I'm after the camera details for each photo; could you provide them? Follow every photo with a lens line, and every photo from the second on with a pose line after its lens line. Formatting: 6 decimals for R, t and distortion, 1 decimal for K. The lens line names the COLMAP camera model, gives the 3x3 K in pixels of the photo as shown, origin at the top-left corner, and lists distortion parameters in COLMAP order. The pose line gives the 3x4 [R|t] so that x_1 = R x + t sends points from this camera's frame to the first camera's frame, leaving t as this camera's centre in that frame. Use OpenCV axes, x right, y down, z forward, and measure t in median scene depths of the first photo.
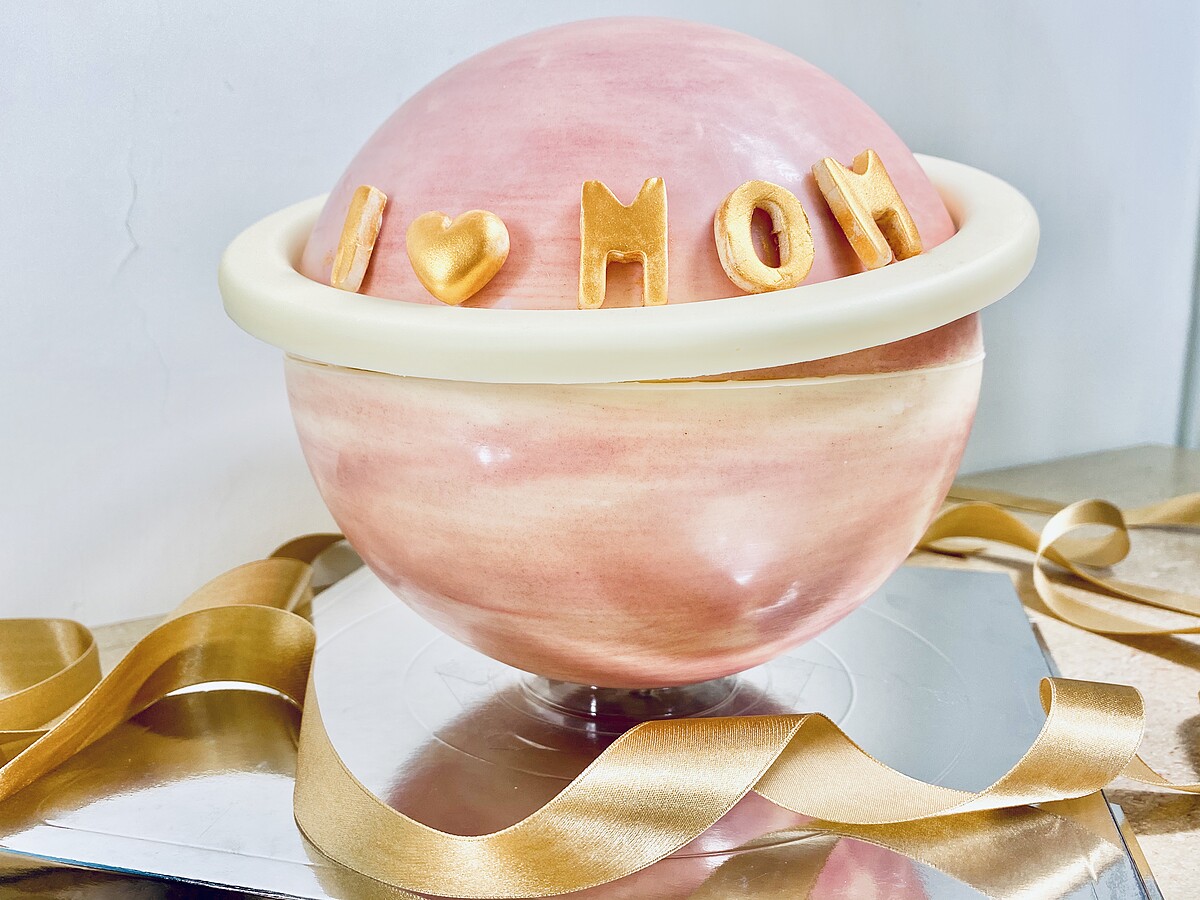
lens RADIAL K [[1024.7, 0, 585.3], [0, 1024.7, 434.4], [0, 0, 1]] dist [0.033189, -0.014904]
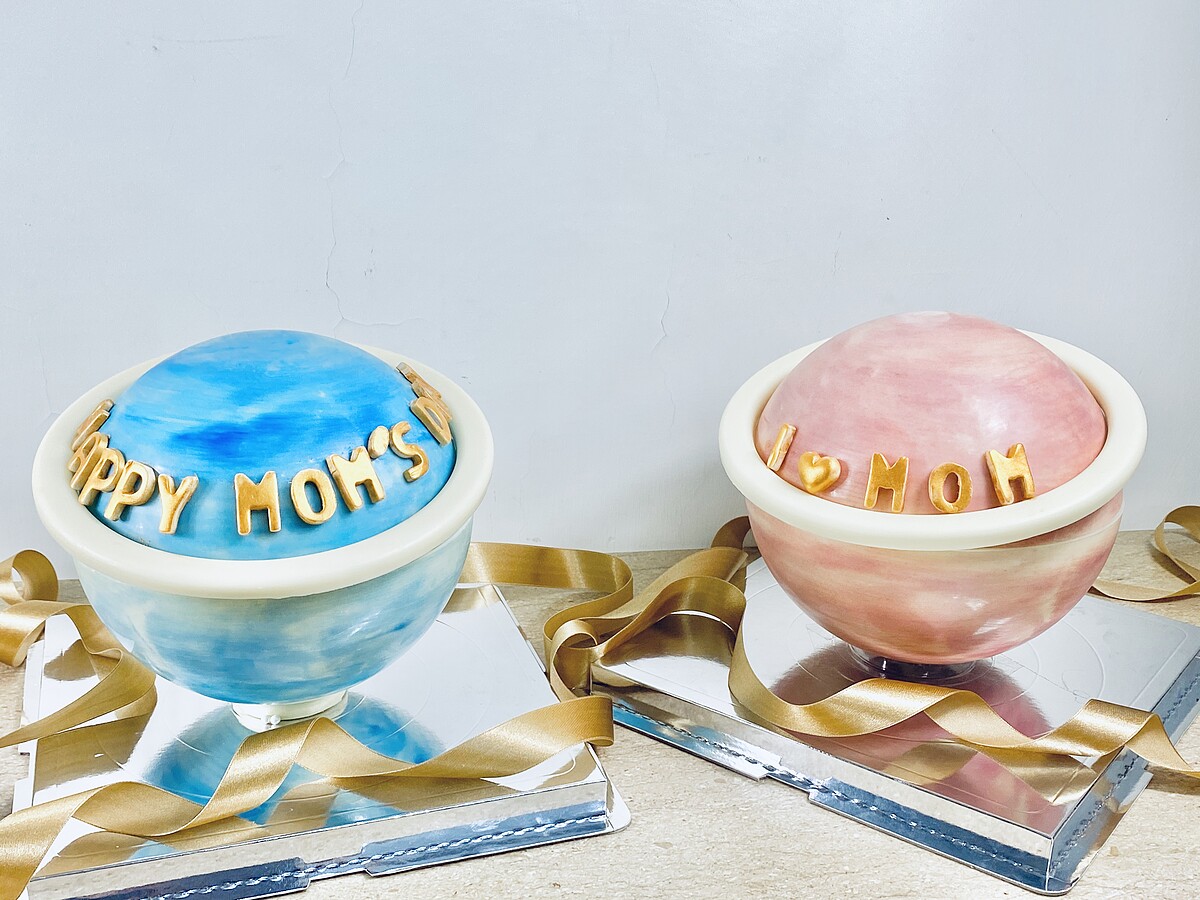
lens RADIAL K [[1463.6, 0, 587.5], [0, 1463.6, 430.0], [0, 0, 1]] dist [0.125005, 0.000000]
pose [[0.920179, 0.141920, -0.364870, 0.569102], [-0.084381, 0.981972, 0.169145, -0.749579], [0.382297, -0.124855, 0.915565, -2.148474]]
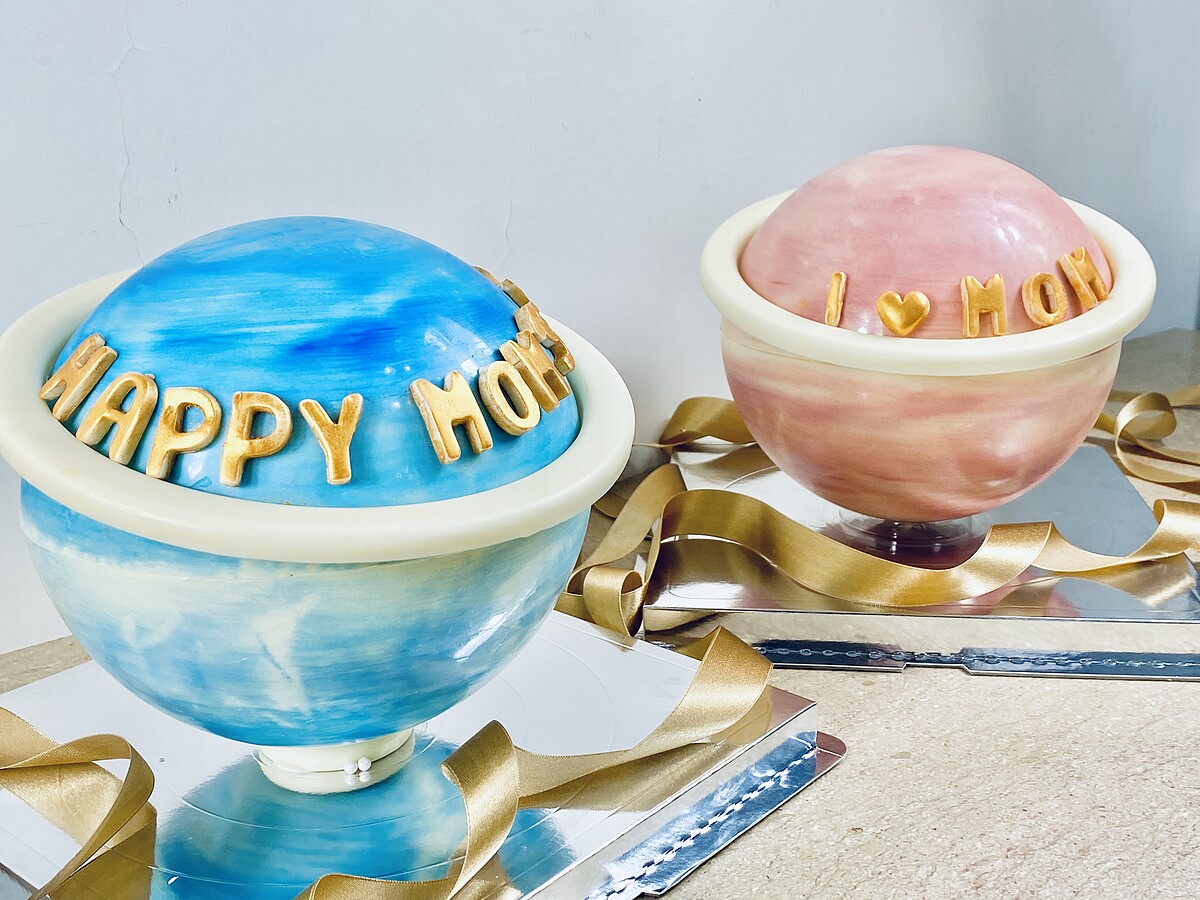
lens RADIAL K [[1463.6, 0, 610.6], [0, 1463.6, 427.0], [0, 0, 1]] dist [0.125005, 0.000000]
pose [[0.986040, -0.053446, 0.157700, -1.135777], [0.037438, 0.993999, 0.102788, -0.257238], [-0.162247, -0.095449, 0.982123, -1.785794]]
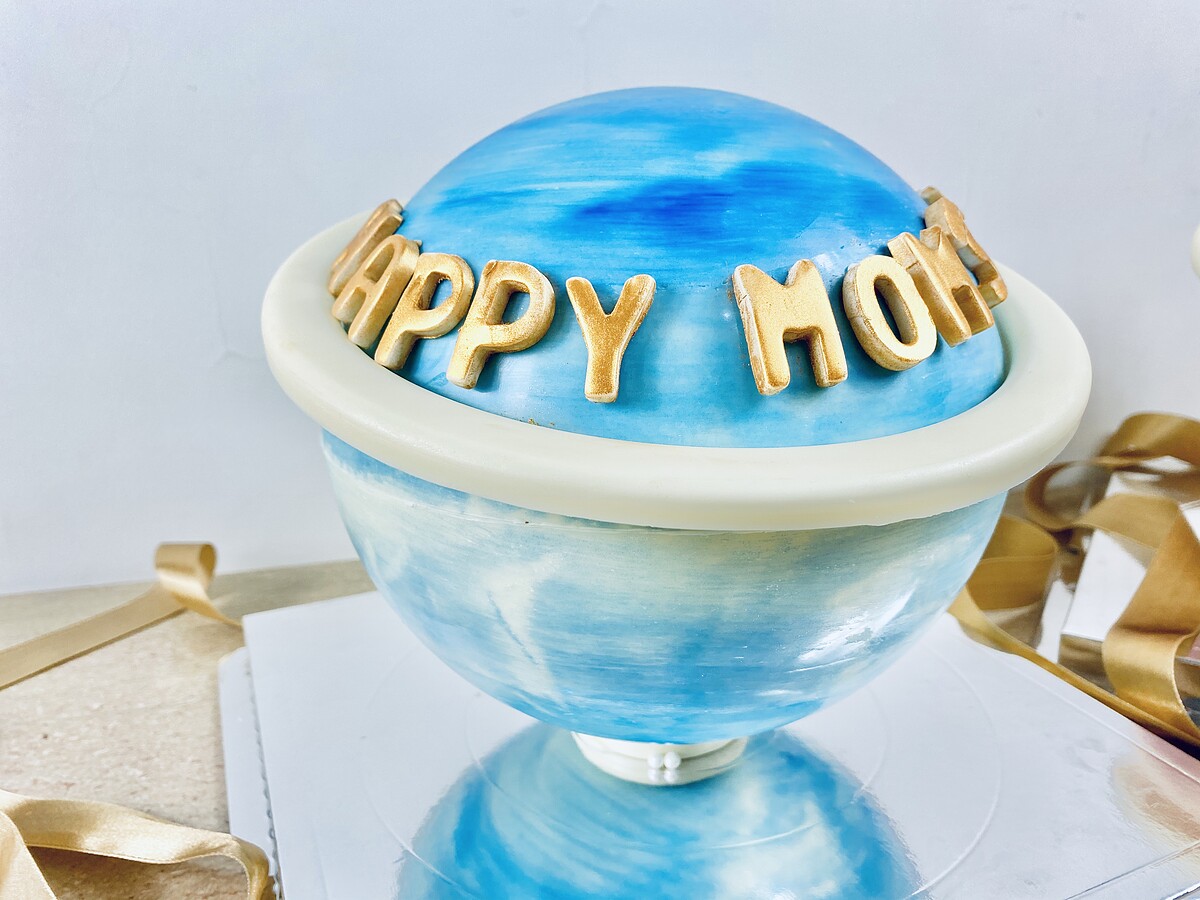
lens RADIAL K [[948.7, 0, 601.1], [0, 948.7, 437.8], [0, 0, 1]] dist [0.036038, -0.000859]
pose [[0.957325, 0.075666, -0.278934, -0.950602], [-0.045145, 0.992423, 0.114271, -0.066081], [0.285467, -0.096802, 0.953487, -0.669430]]
